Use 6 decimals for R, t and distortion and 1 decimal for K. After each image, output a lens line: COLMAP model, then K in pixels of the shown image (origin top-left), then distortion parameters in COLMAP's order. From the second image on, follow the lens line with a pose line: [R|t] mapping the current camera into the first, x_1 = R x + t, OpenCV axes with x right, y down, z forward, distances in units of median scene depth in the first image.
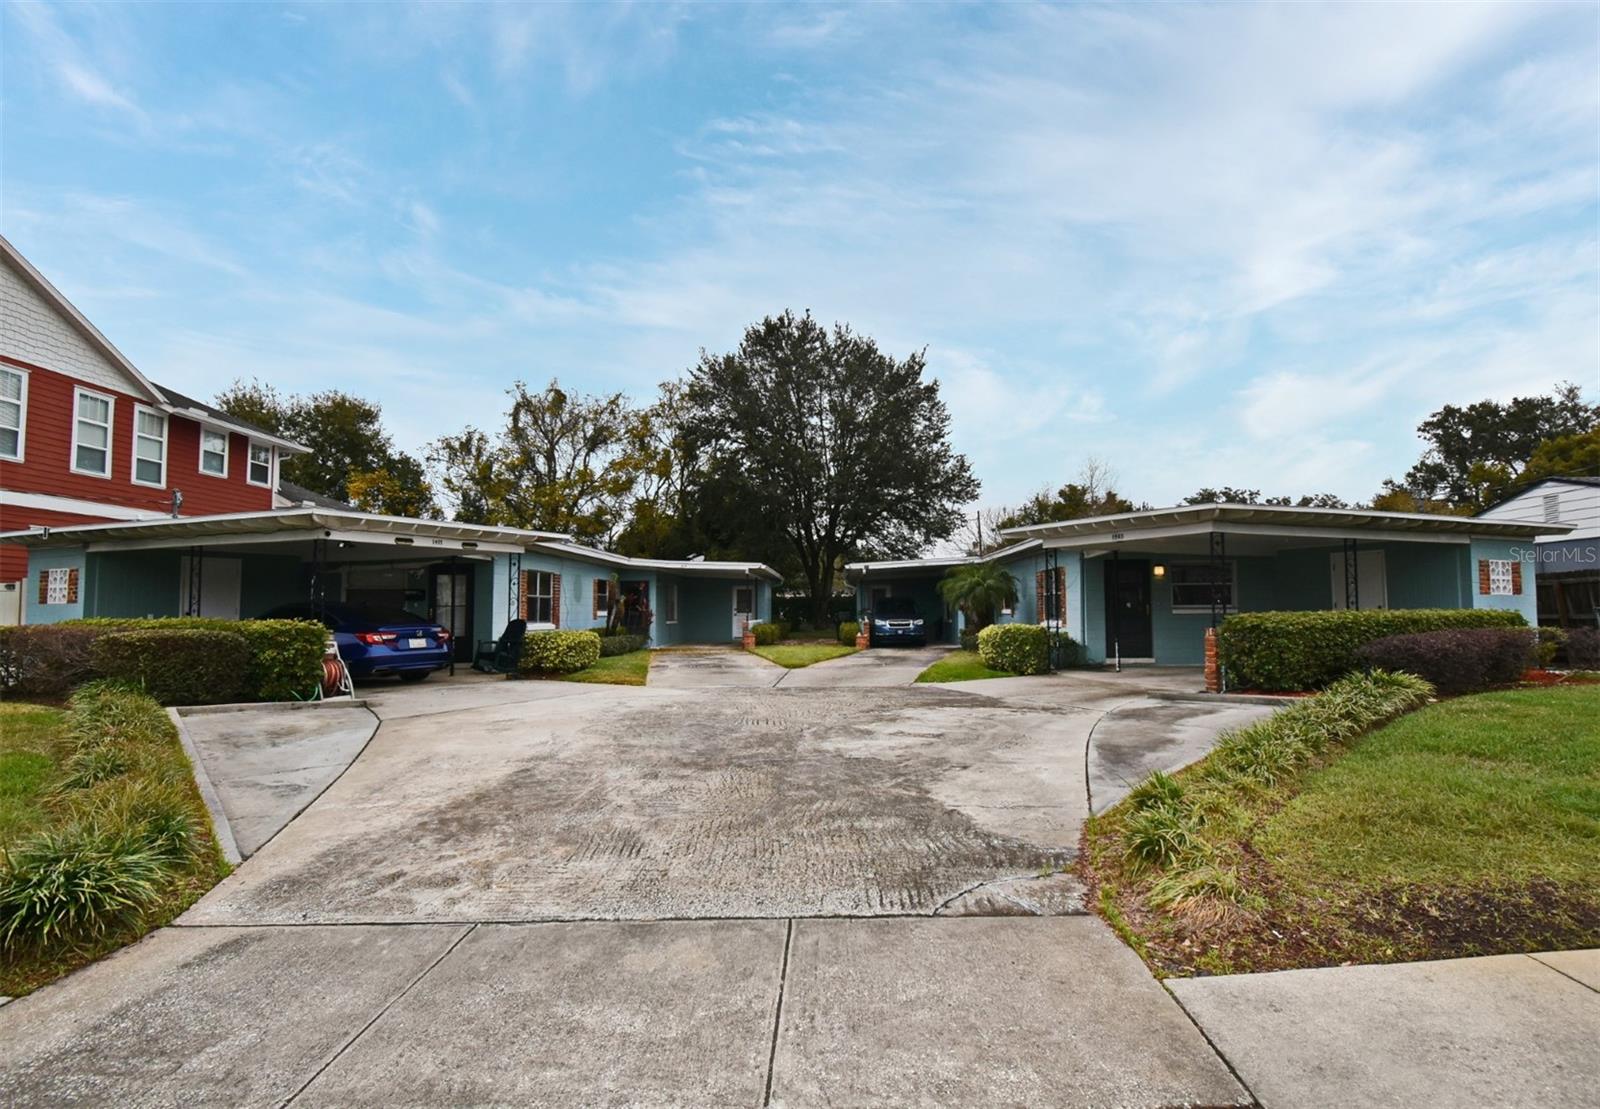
lens RADIAL K [[872.0, 0, 800.0], [0, 872.0, 554.5], [0, 0, 1]] dist [-0.000417, -0.000063]
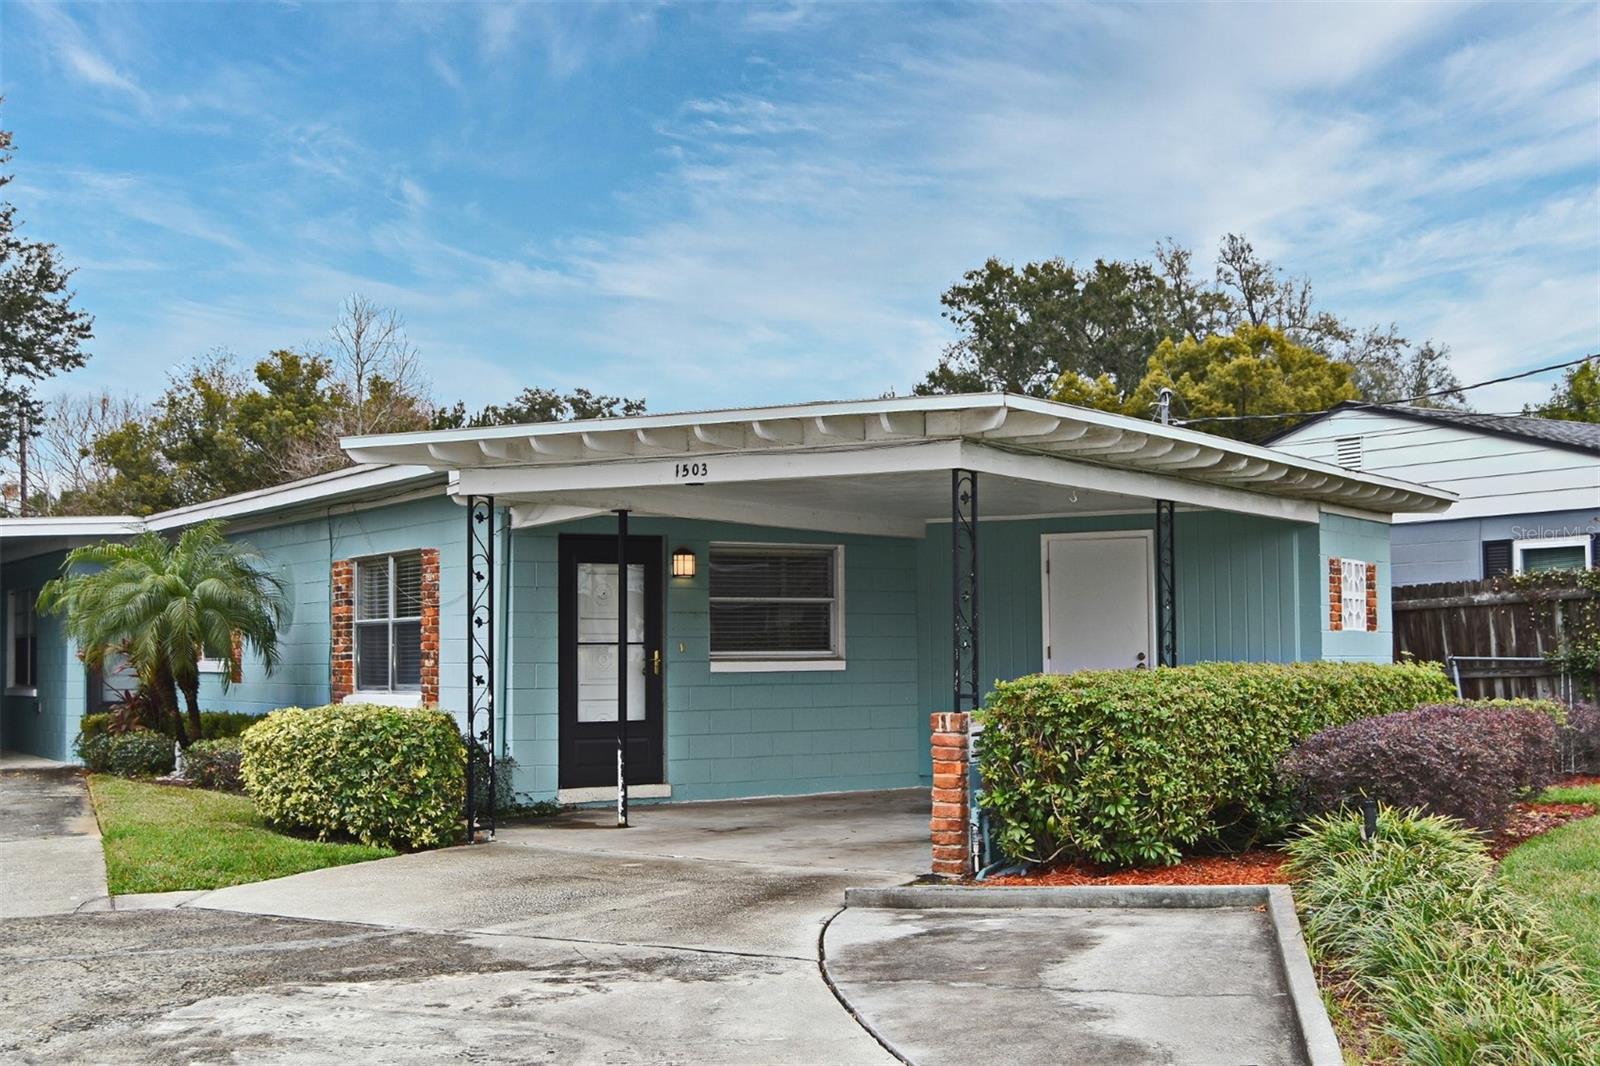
lens RADIAL K [[2028.0, 0, 800.0], [0, 2028.0, 533.0], [0, 0, 1]] dist [-0.027633, 0.024537]
pose [[0.820627, 0.033041, 0.570509, -0.074250], [-0.034677, 0.999367, -0.007998, 0.009168], [-0.570412, -0.013220, 0.821253, 0.201965]]
